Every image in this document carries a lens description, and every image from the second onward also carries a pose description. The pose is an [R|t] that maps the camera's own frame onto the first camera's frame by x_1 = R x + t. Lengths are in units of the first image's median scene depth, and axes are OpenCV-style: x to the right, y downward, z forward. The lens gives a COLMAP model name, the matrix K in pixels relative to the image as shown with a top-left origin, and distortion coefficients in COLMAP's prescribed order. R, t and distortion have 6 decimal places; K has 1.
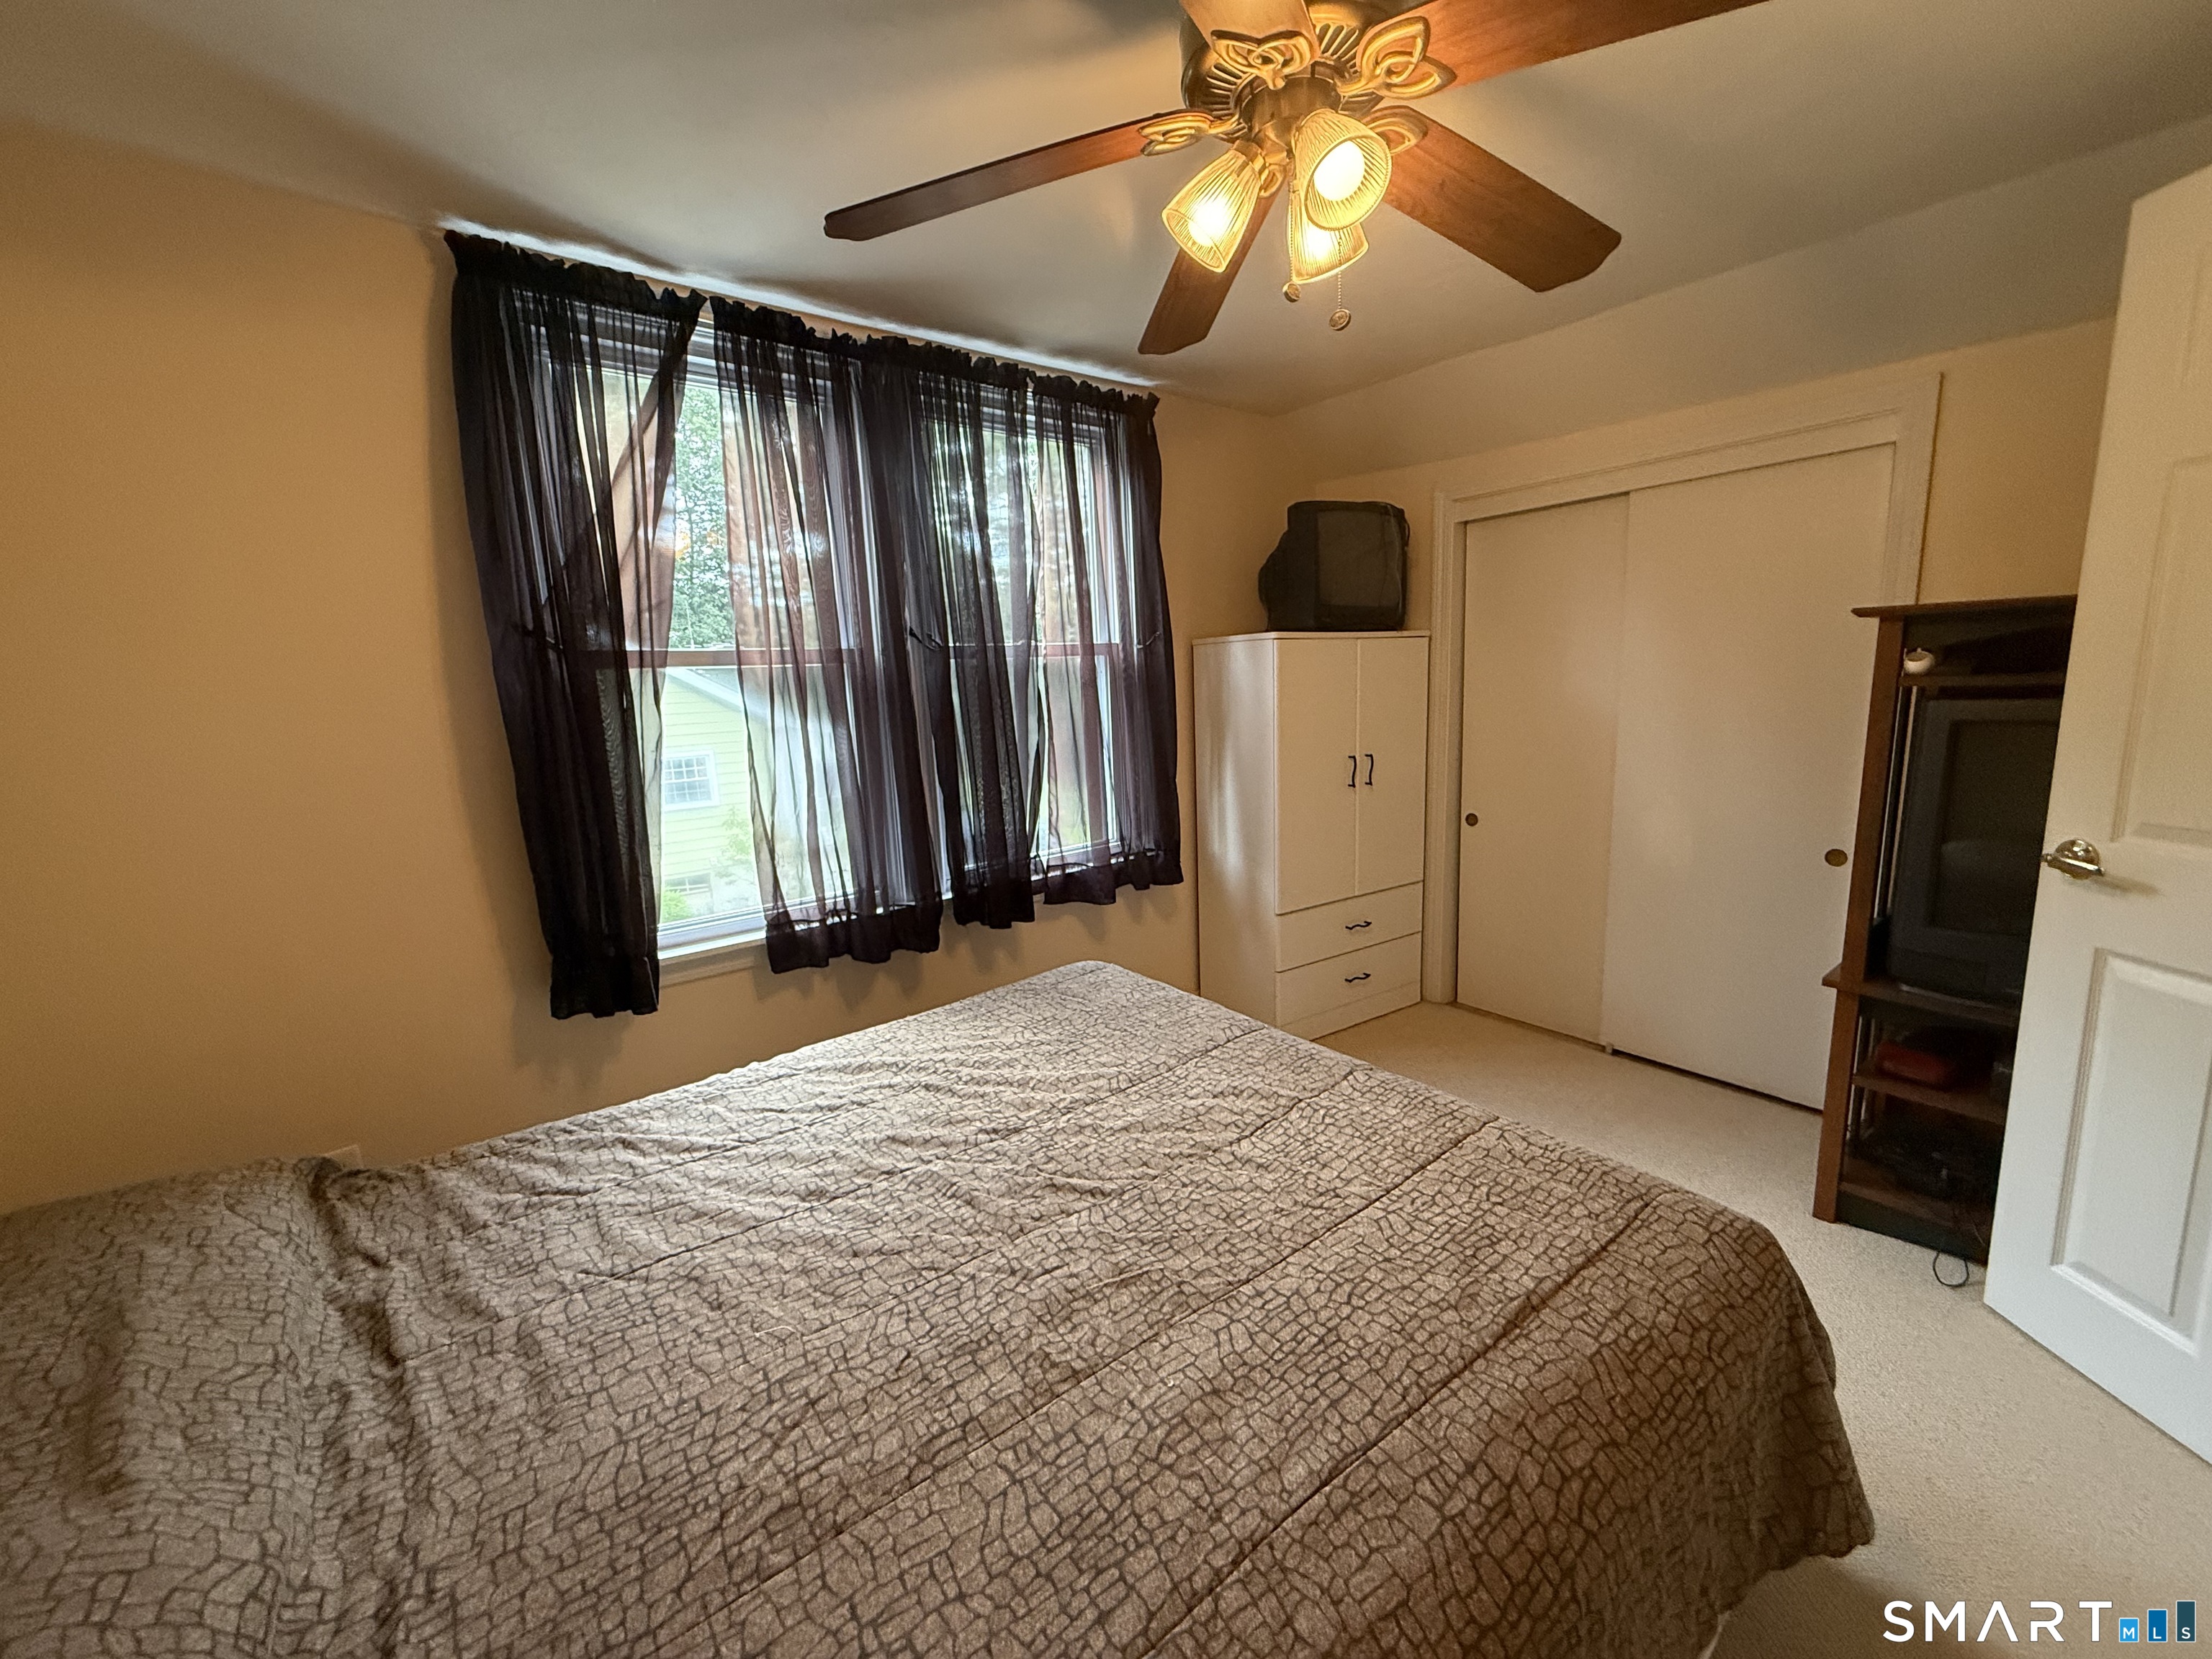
lens RADIAL K [[880.4, 0, 1102.2], [0, 880.4, 829.2], [0, 0, 1]] dist [-0.000474, -0.000163]
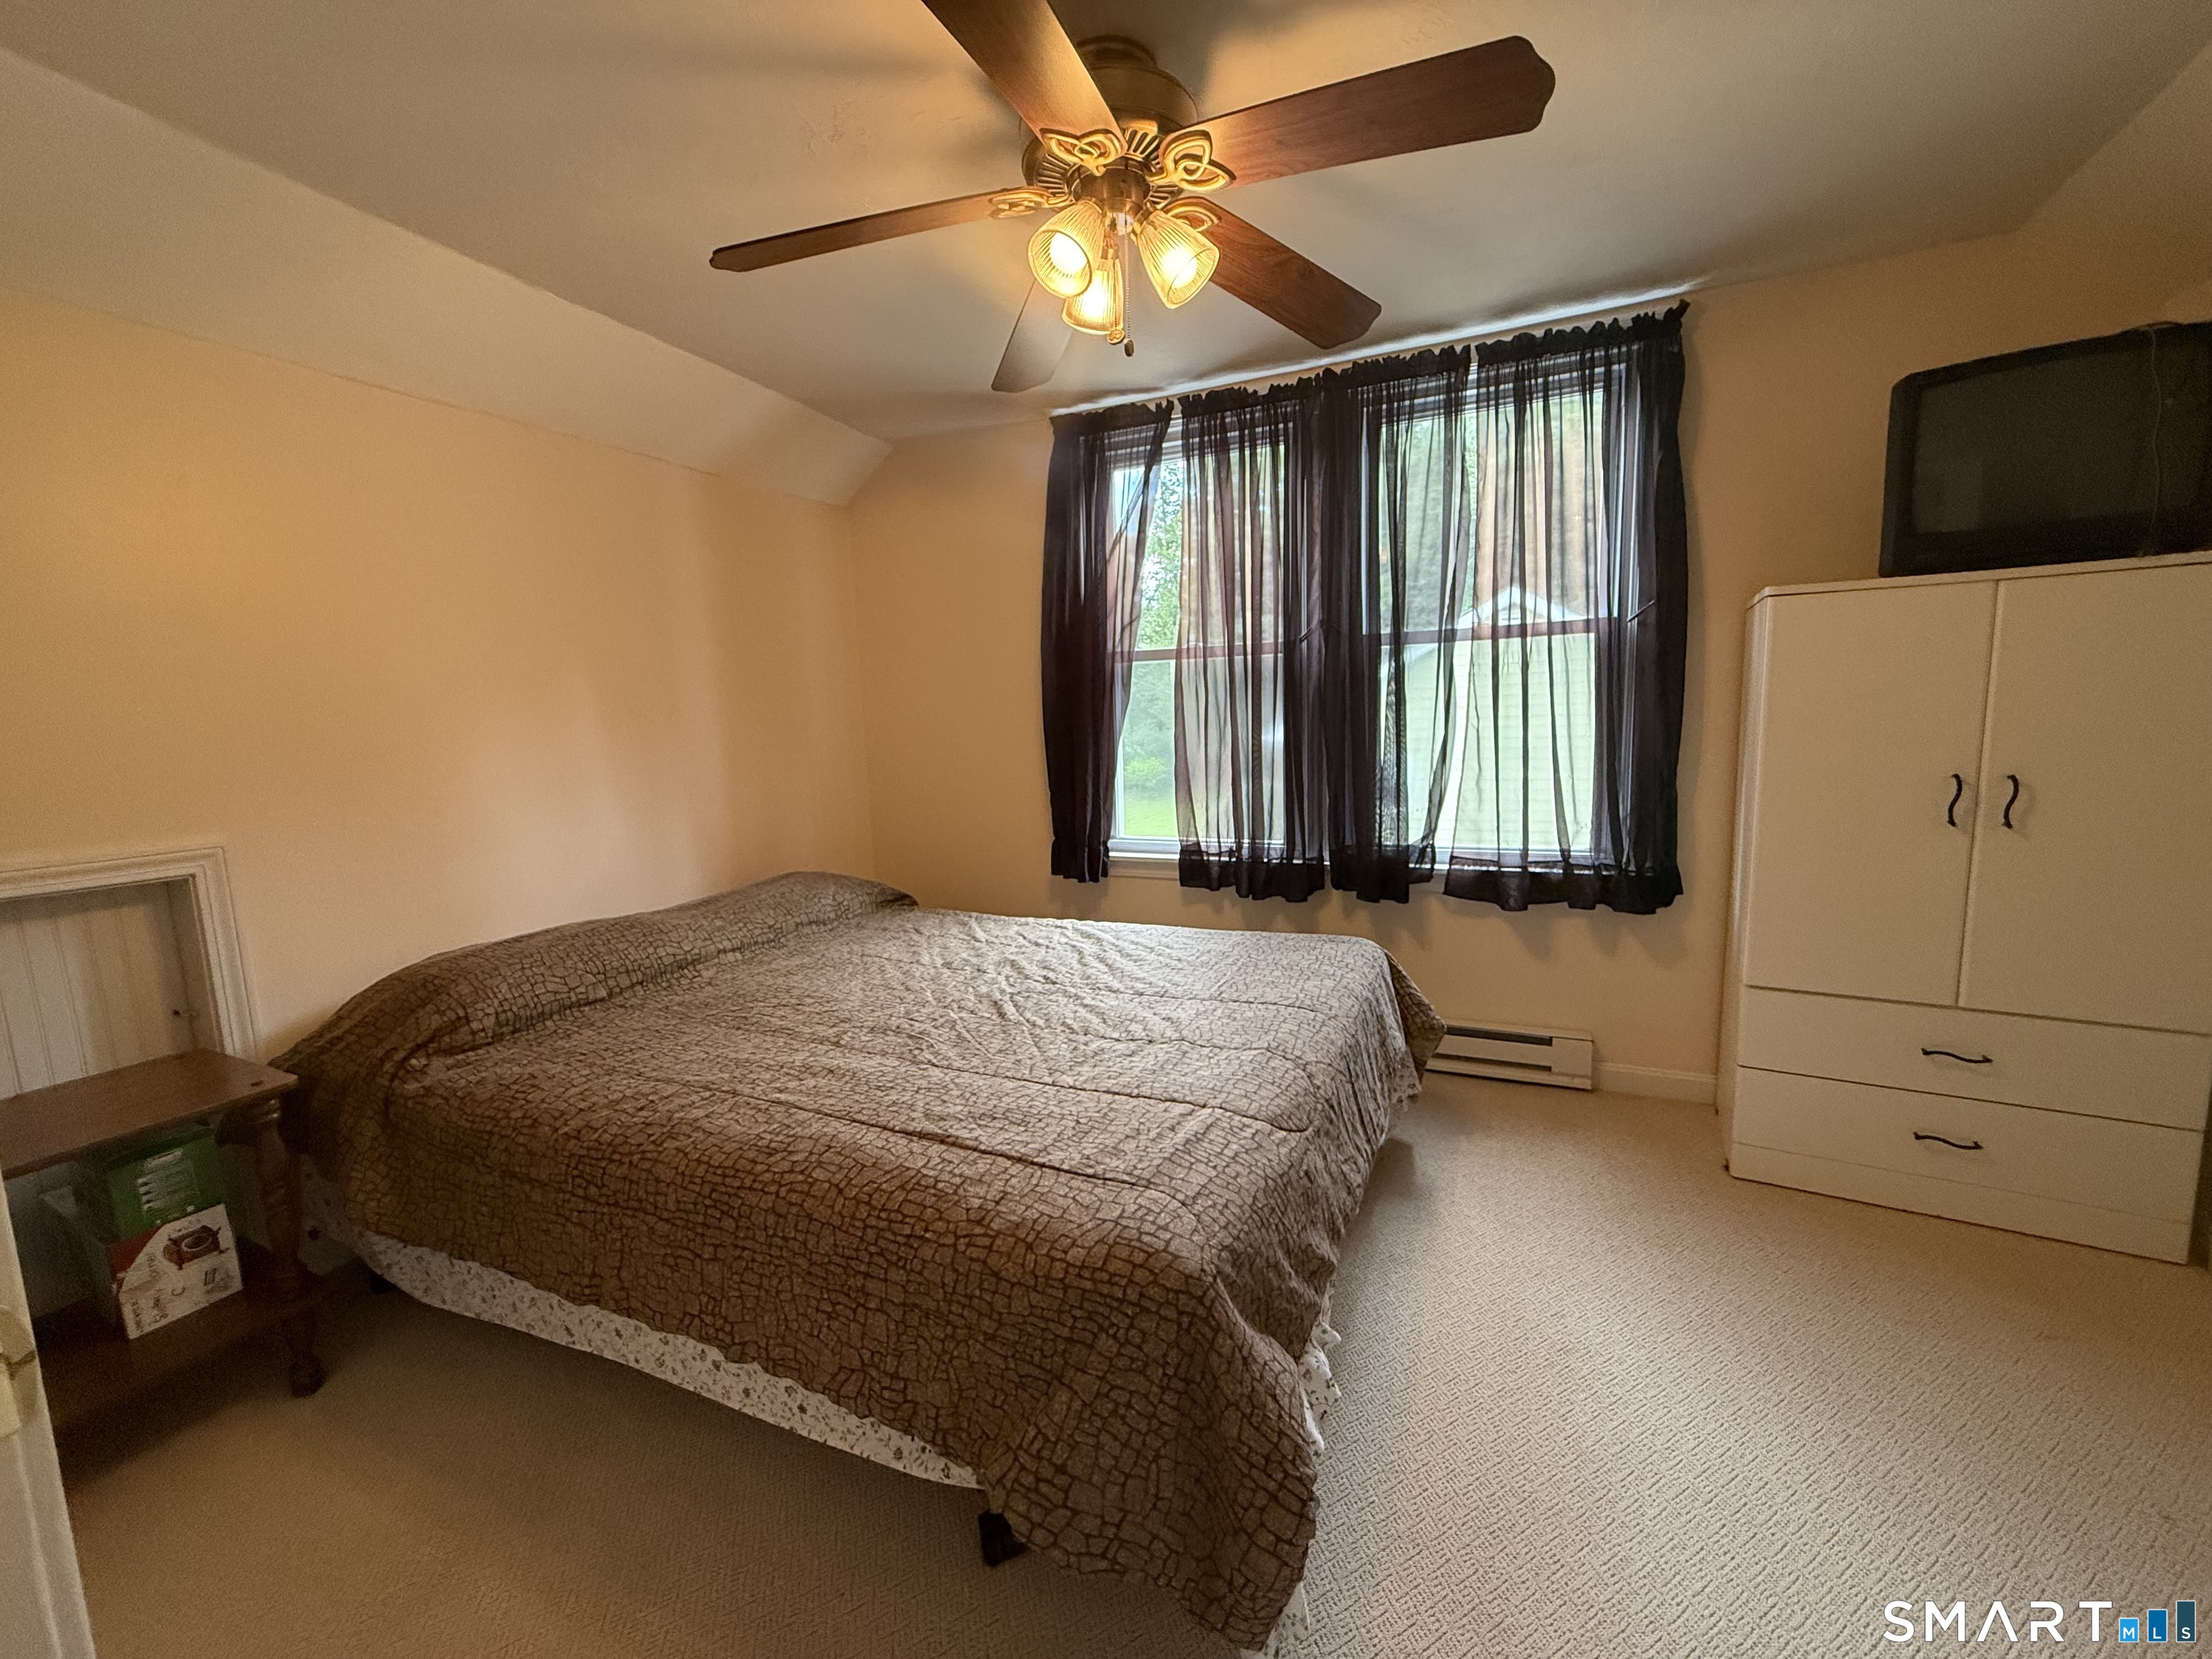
lens RADIAL K [[880.4, 0, 1102.2], [0, 880.4, 829.2], [0, 0, 1]] dist [-0.000474, -0.000163]
pose [[0.448713, 0.140165, -0.882615, 0.882411], [-0.137864, 0.986658, 0.086599, -0.025969], [0.882978, 0.082823, 0.462051, 0.304094]]
